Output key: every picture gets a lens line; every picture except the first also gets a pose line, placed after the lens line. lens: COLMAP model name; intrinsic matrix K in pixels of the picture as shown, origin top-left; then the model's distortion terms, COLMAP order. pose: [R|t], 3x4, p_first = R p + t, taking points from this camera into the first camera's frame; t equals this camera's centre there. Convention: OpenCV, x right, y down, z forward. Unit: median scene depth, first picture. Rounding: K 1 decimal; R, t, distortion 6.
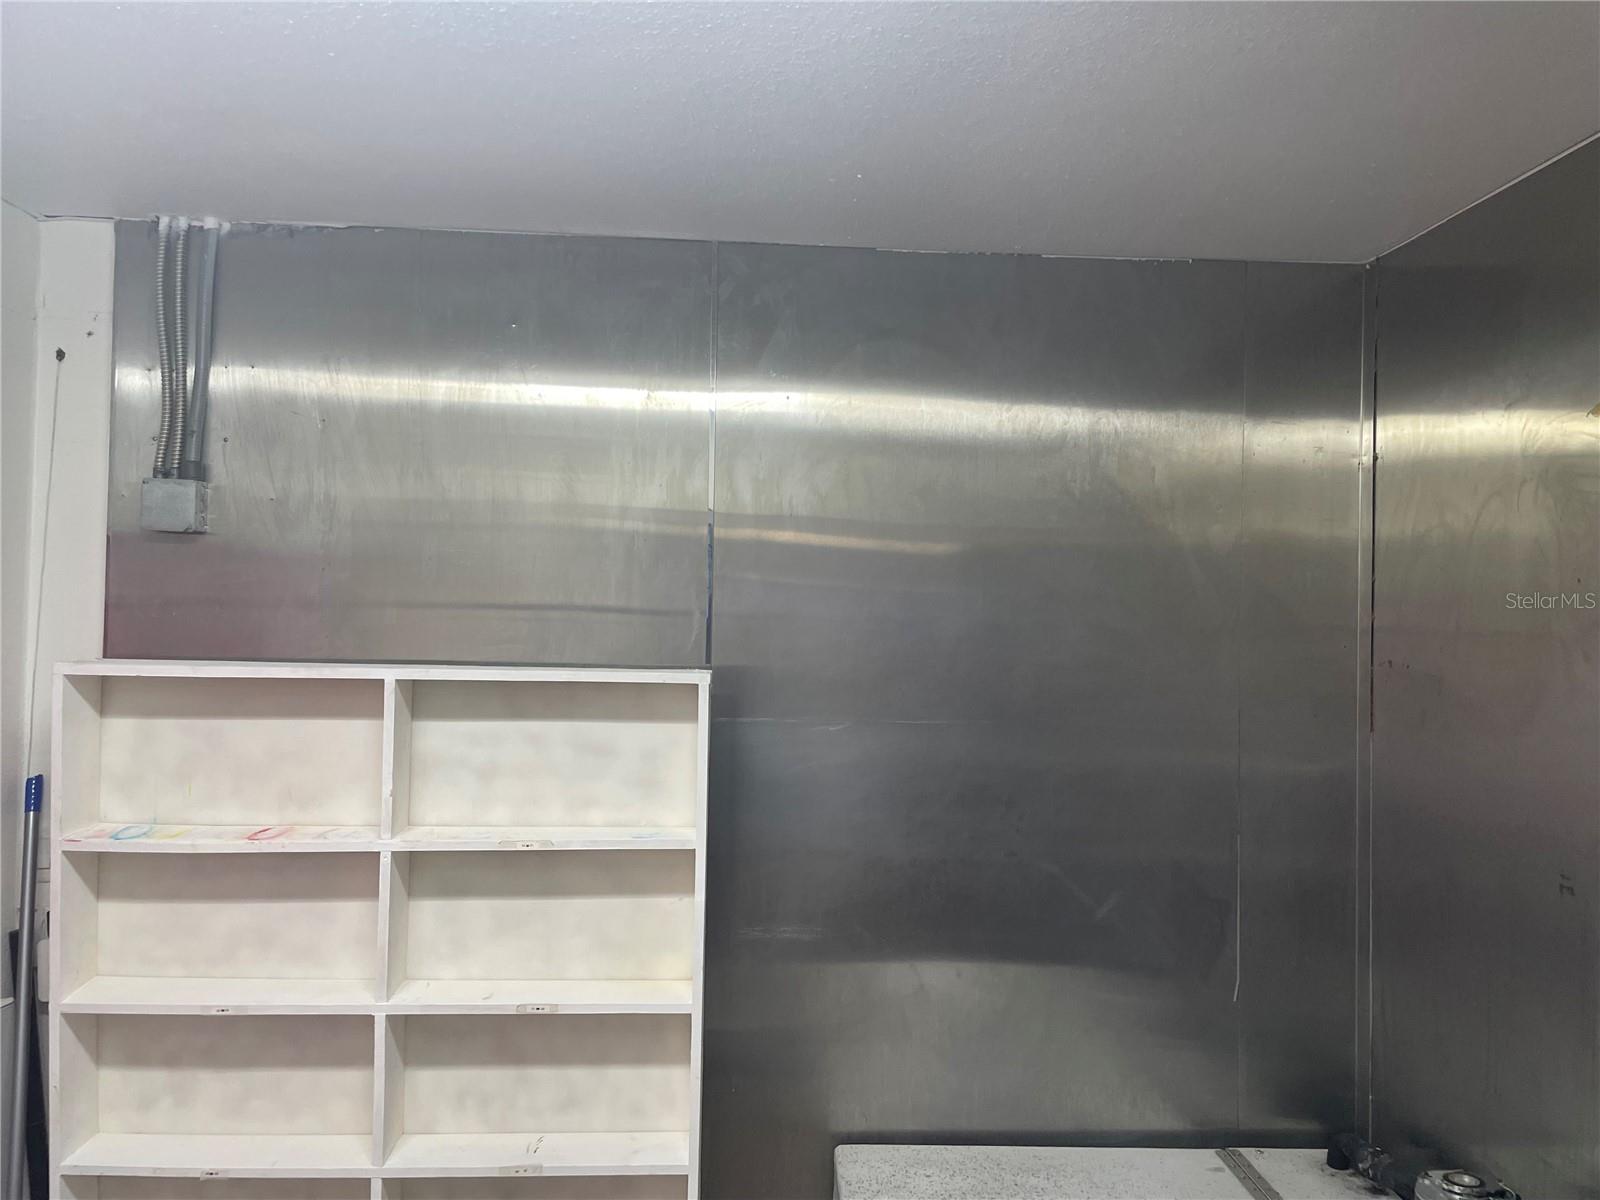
lens RADIAL K [[1215.8, 0, 801.6], [0, 1215.8, 603.2], [0, 0, 1]] dist [0.088083, -0.119897]
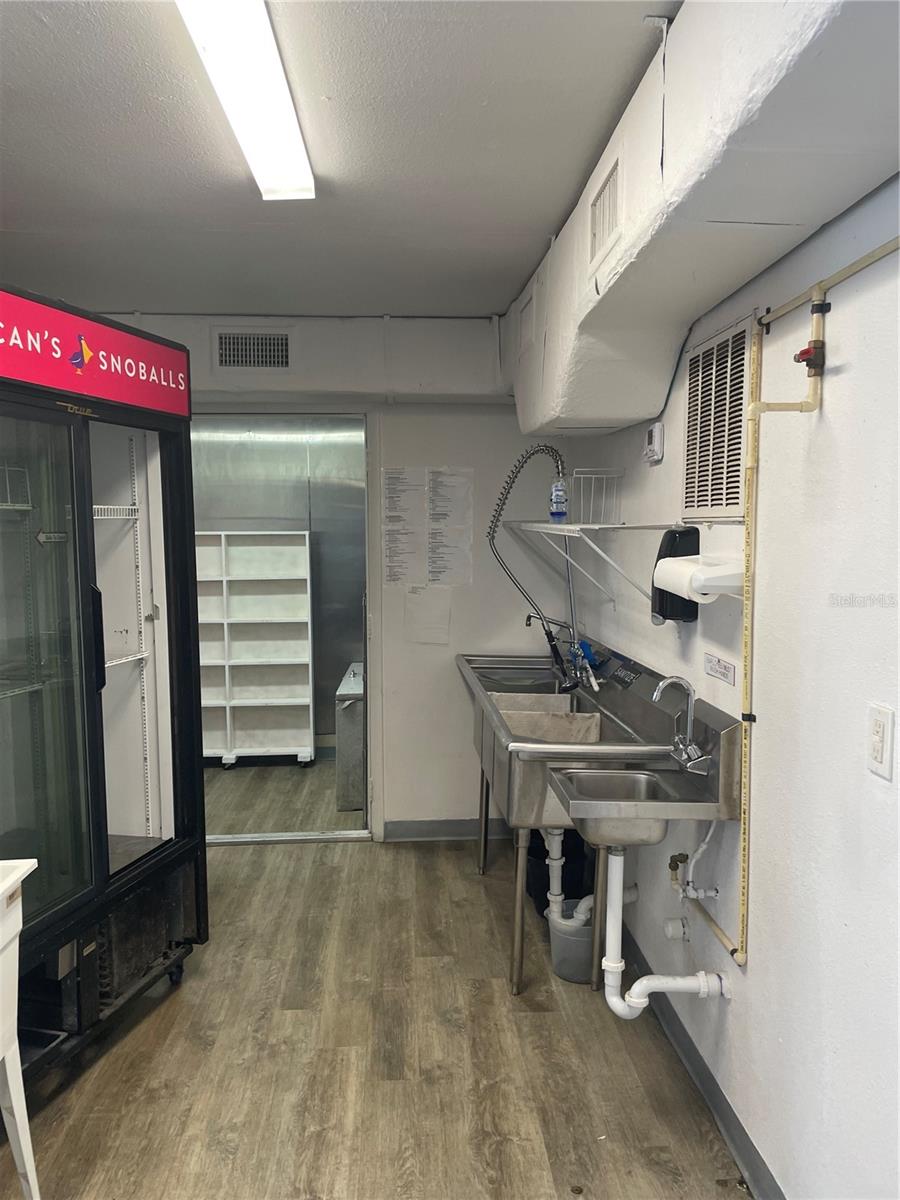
lens RADIAL K [[911.8, 0, 449.5], [0, 911.8, 603.5], [0, 0, 1]] dist [0.088083, -0.119897]
pose [[0.999714, -0.023918, 0.000113, 0.330057], [0.023691, 0.990861, 0.132794, -0.079472], [-0.003288, -0.132753, 0.991144, -1.693174]]
